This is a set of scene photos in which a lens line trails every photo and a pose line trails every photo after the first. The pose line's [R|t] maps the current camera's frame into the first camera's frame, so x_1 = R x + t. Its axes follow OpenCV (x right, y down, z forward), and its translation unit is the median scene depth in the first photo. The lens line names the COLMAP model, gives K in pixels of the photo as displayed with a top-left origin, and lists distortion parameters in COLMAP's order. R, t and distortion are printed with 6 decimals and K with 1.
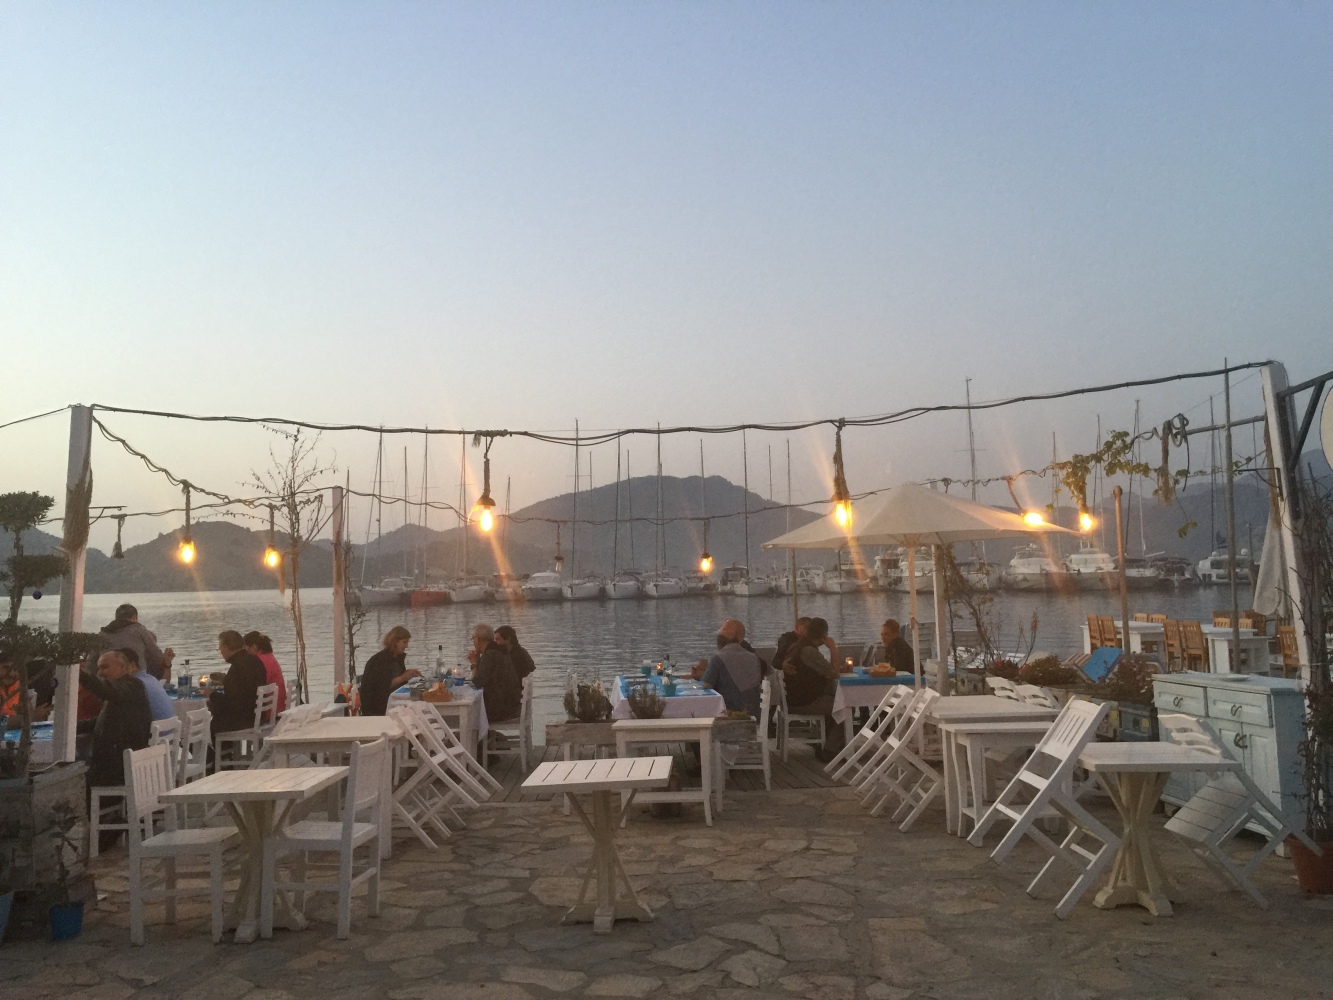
lens RADIAL K [[1168.7, 0, 640.9], [0, 1168.7, 498.9], [0, 0, 1]] dist [0.091590, -0.136478]
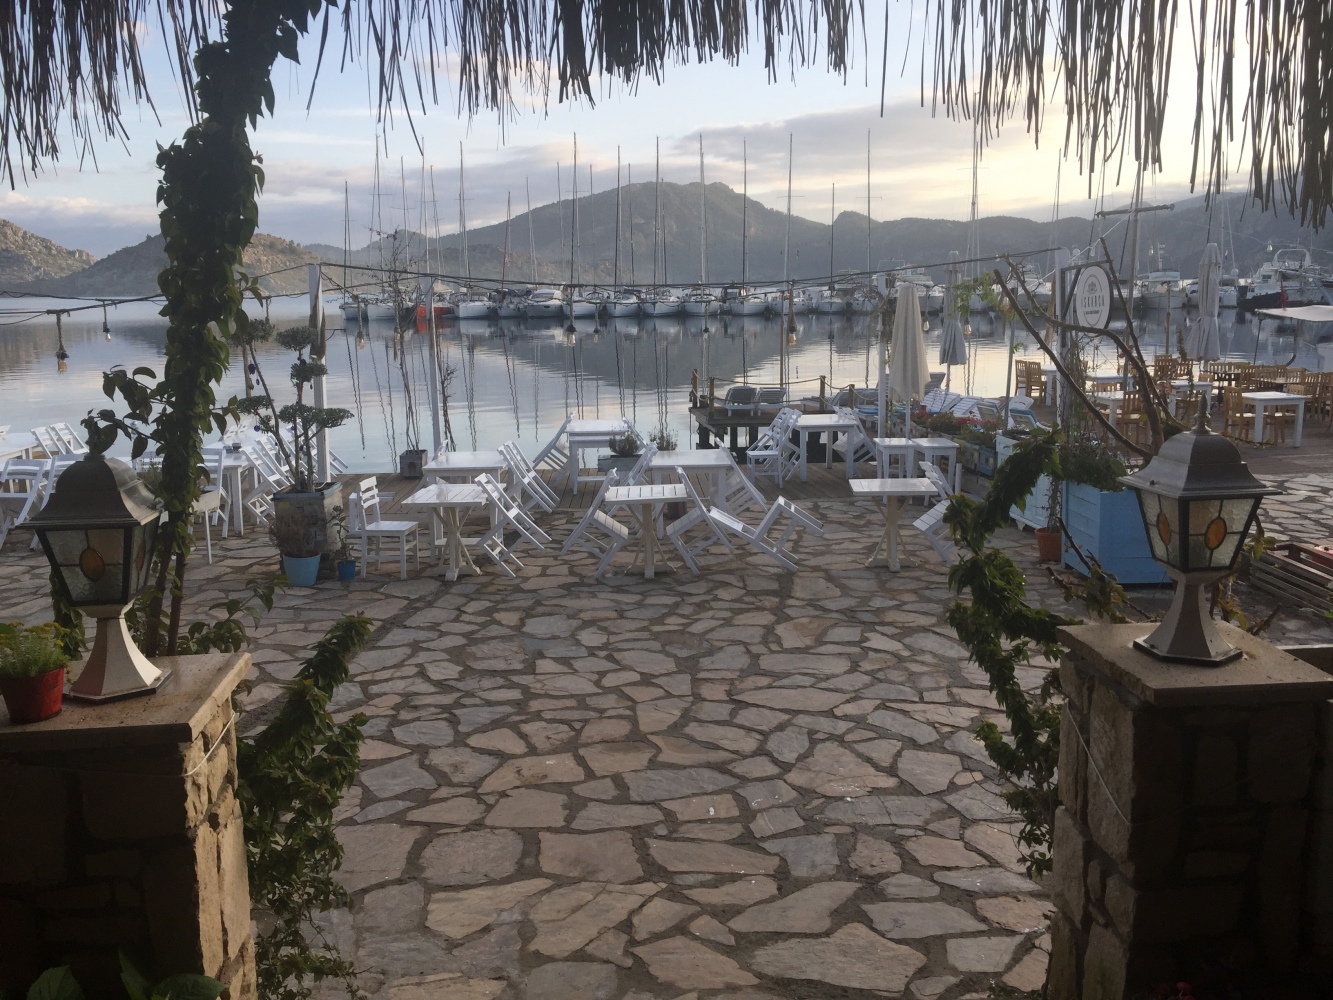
lens RADIAL K [[1168.7, 0, 640.9], [0, 1168.7, 498.9], [0, 0, 1]] dist [0.091590, -0.136478]
pose [[0.999957, 0.008594, 0.003448, -0.002965], [-0.009174, 0.970073, 0.242640, -0.011187], [-0.001259, -0.242661, 0.970110, -0.042618]]
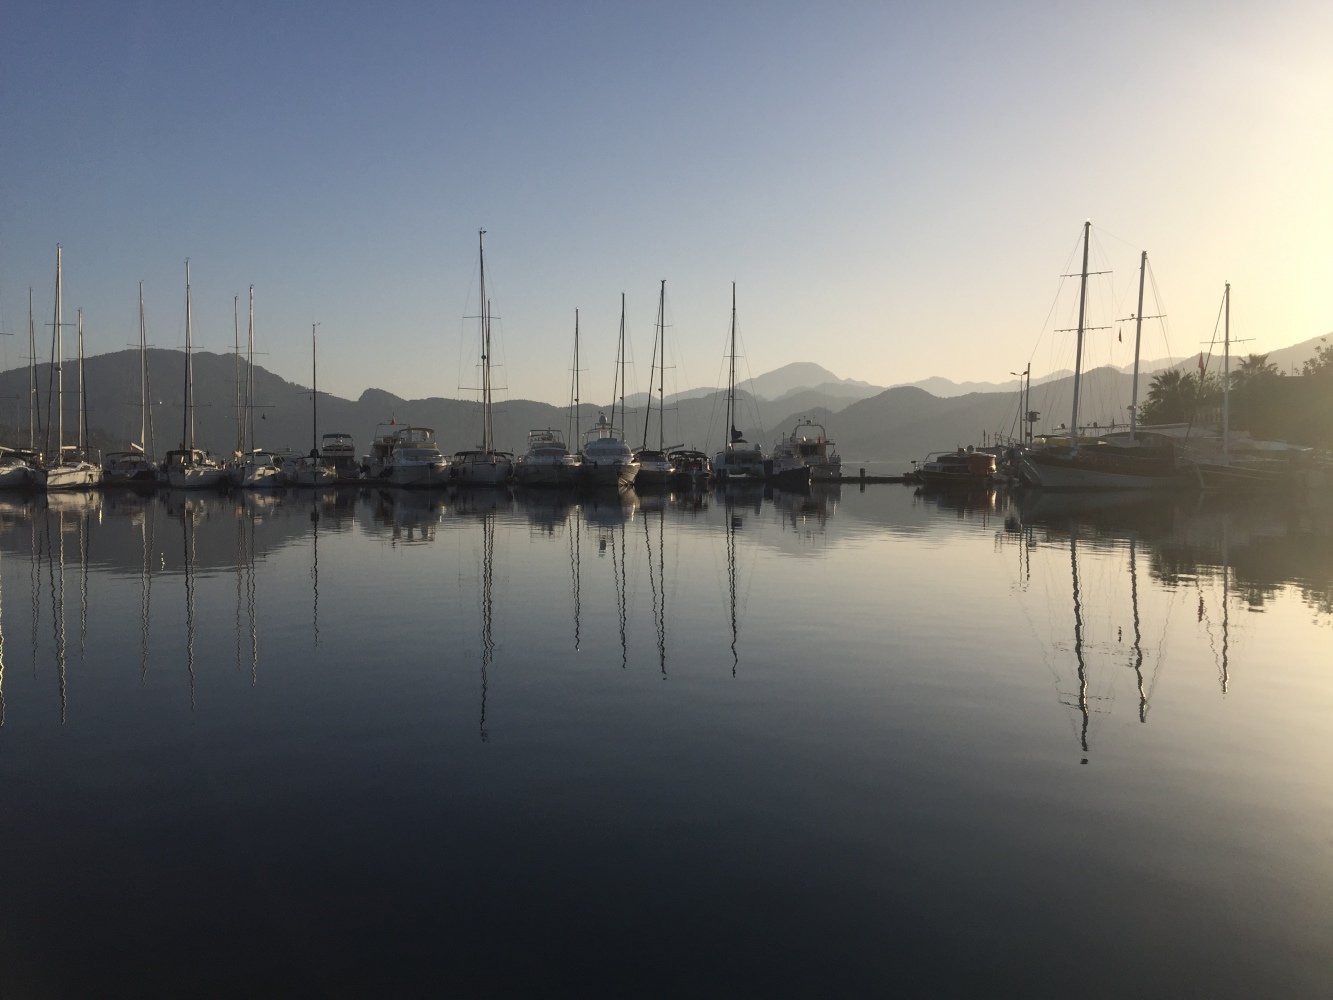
lens RADIAL K [[1130.3, 0, 666.4], [0, 1130.3, 477.0], [0, 0, 1]] dist [0.090518, -0.134393]
pose [[0.913832, 0.015659, 0.405789, 0.087598], [-0.045890, 0.996838, 0.064876, 0.015965], [-0.403490, -0.077907, 0.911661, 0.237945]]
